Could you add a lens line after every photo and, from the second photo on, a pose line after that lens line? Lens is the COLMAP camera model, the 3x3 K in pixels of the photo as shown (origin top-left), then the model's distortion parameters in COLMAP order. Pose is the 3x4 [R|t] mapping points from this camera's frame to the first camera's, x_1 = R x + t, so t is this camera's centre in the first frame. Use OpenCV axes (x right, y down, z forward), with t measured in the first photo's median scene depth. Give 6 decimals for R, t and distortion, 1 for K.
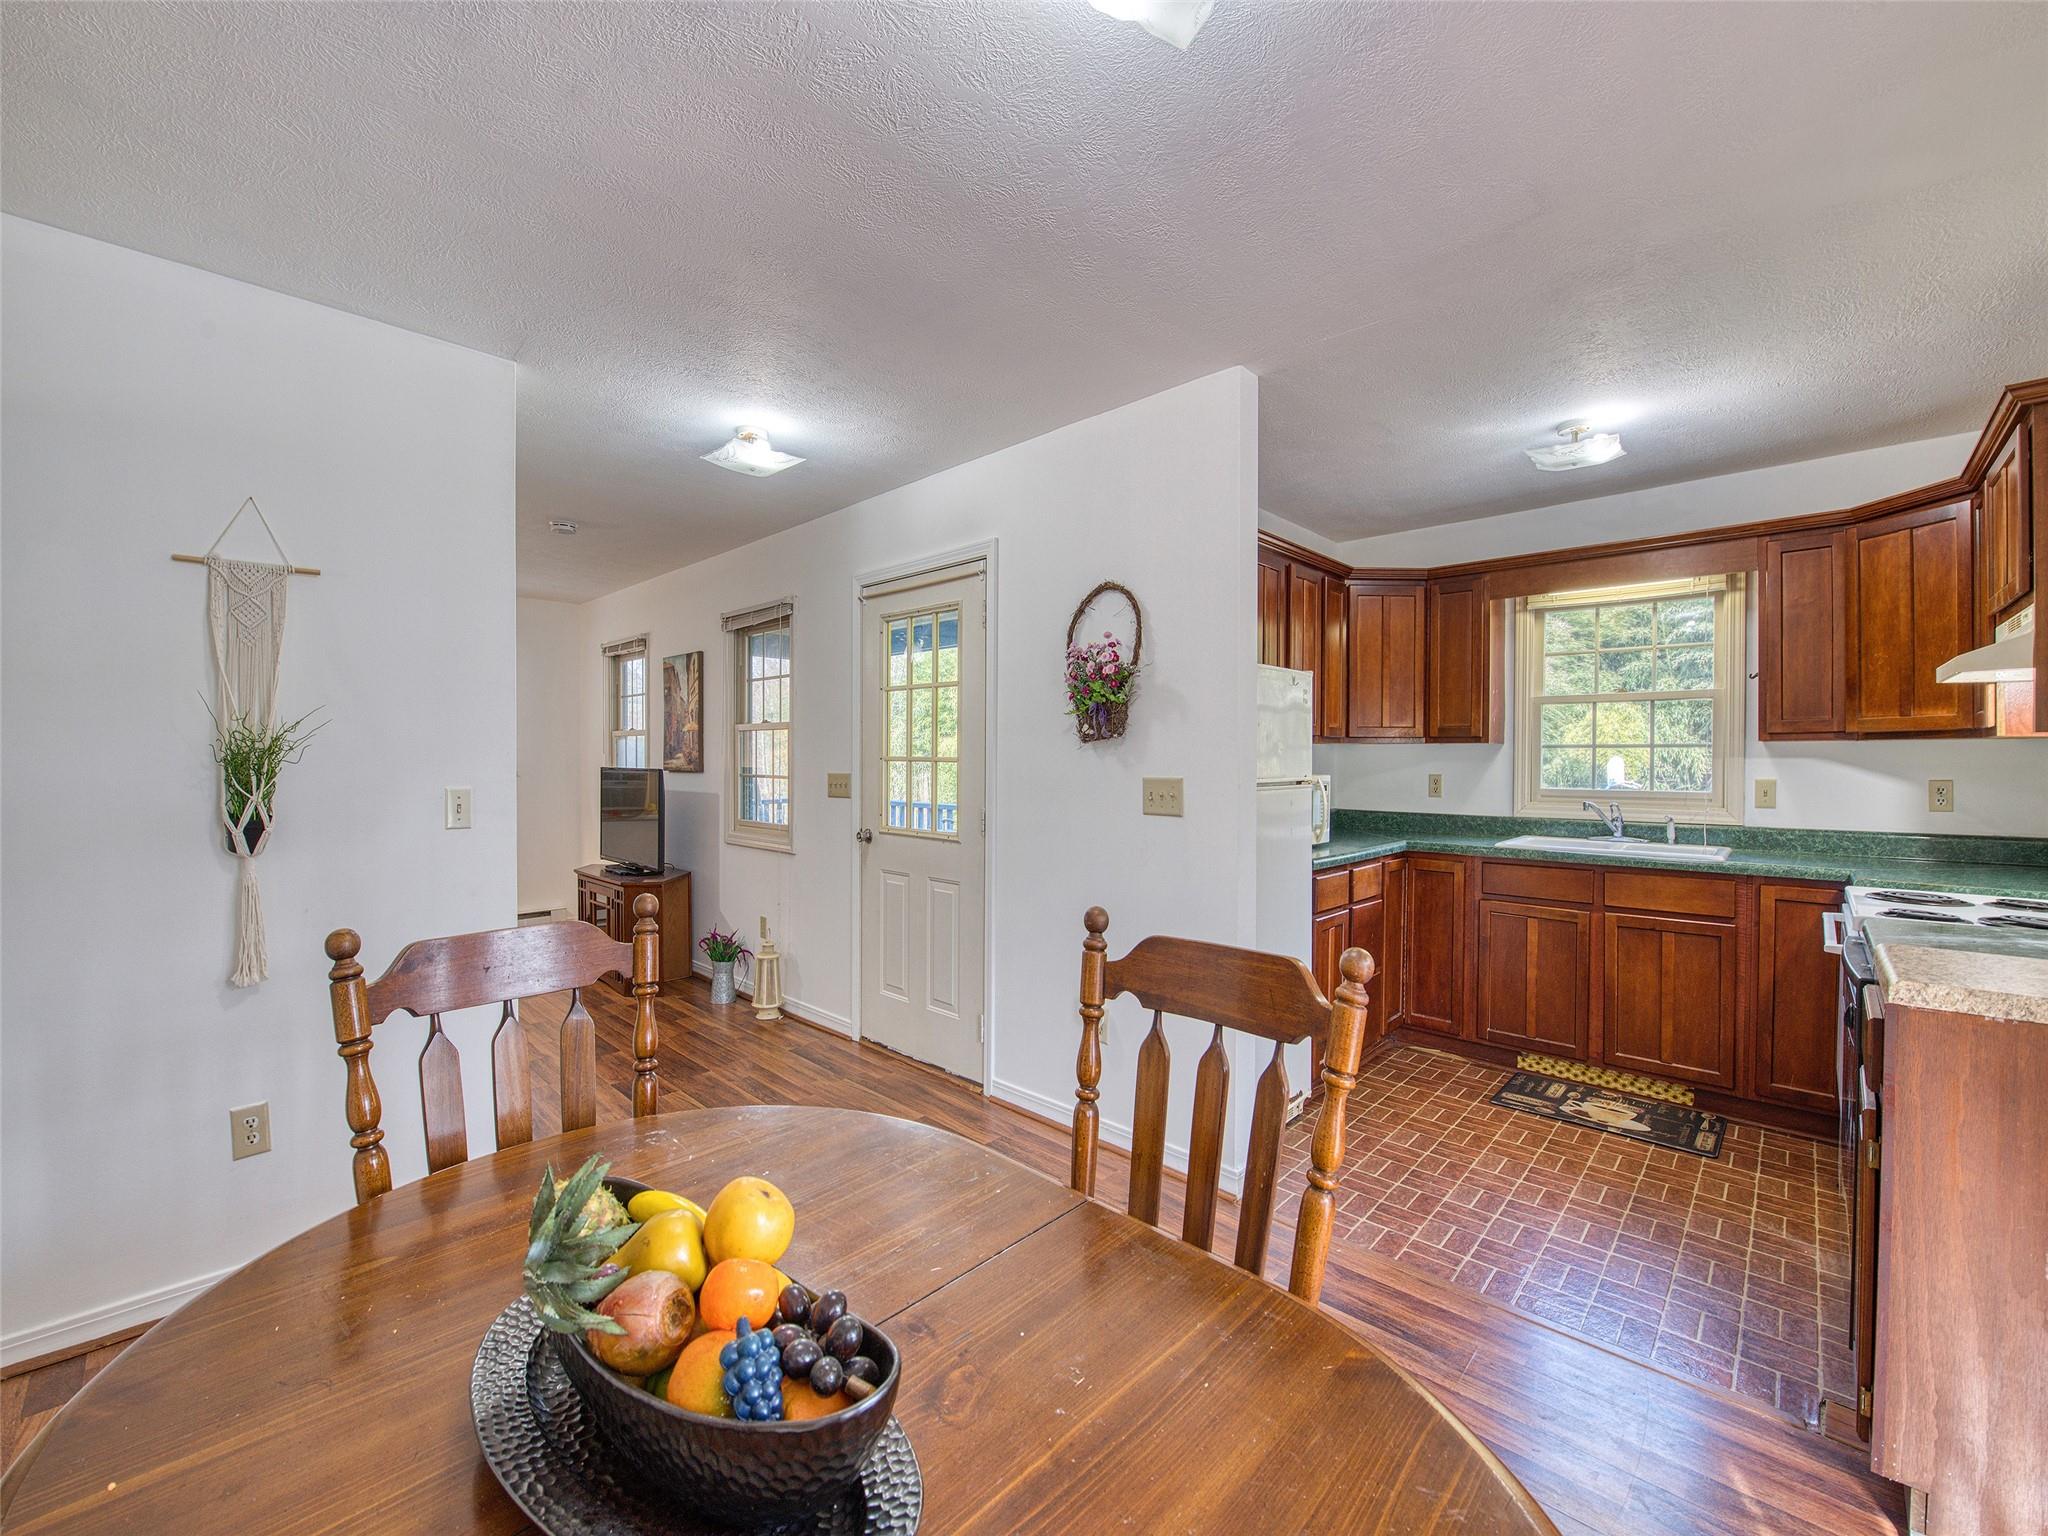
lens RADIAL K [[823.9, 0, 1019.0], [0, 823.9, 757.9], [0, 0, 1]] dist [-0.026878, 0.000117]
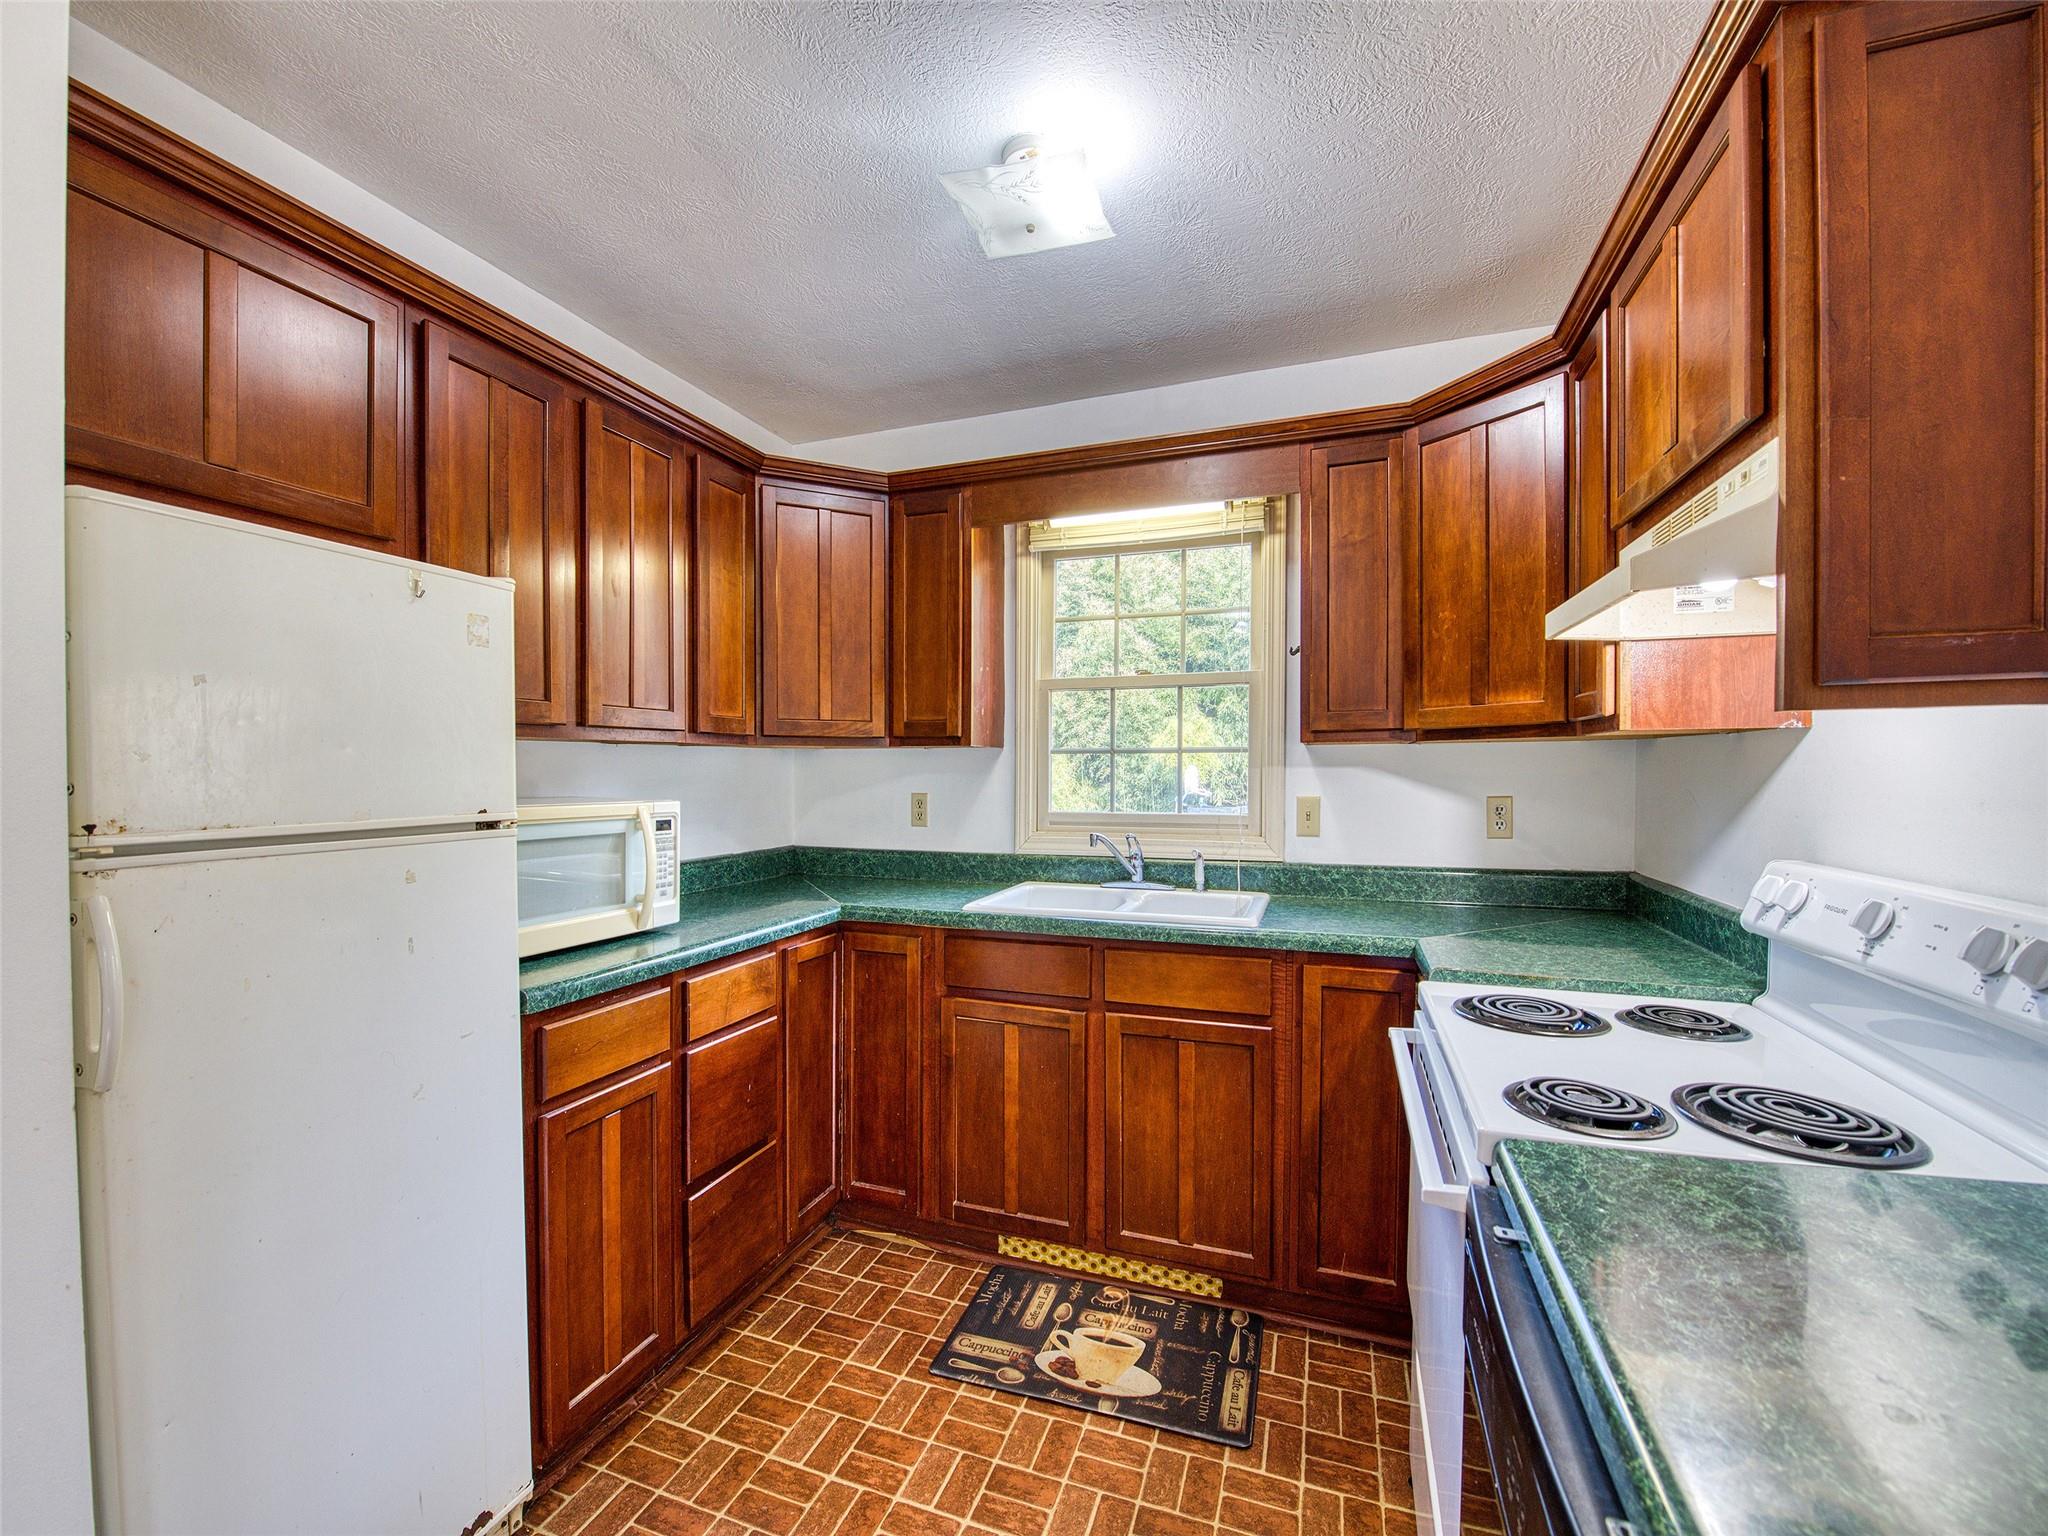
lens RADIAL K [[823.9, 0, 1035.6], [0, 823.9, 779.9], [0, 0, 1]] dist [-0.026878, 0.000117]
pose [[0.907785, -0.010277, 0.419310, 0.417272], [0.004544, 0.999882, 0.014669, -0.000426], [-0.419411, -0.011411, 0.907725, 0.456285]]
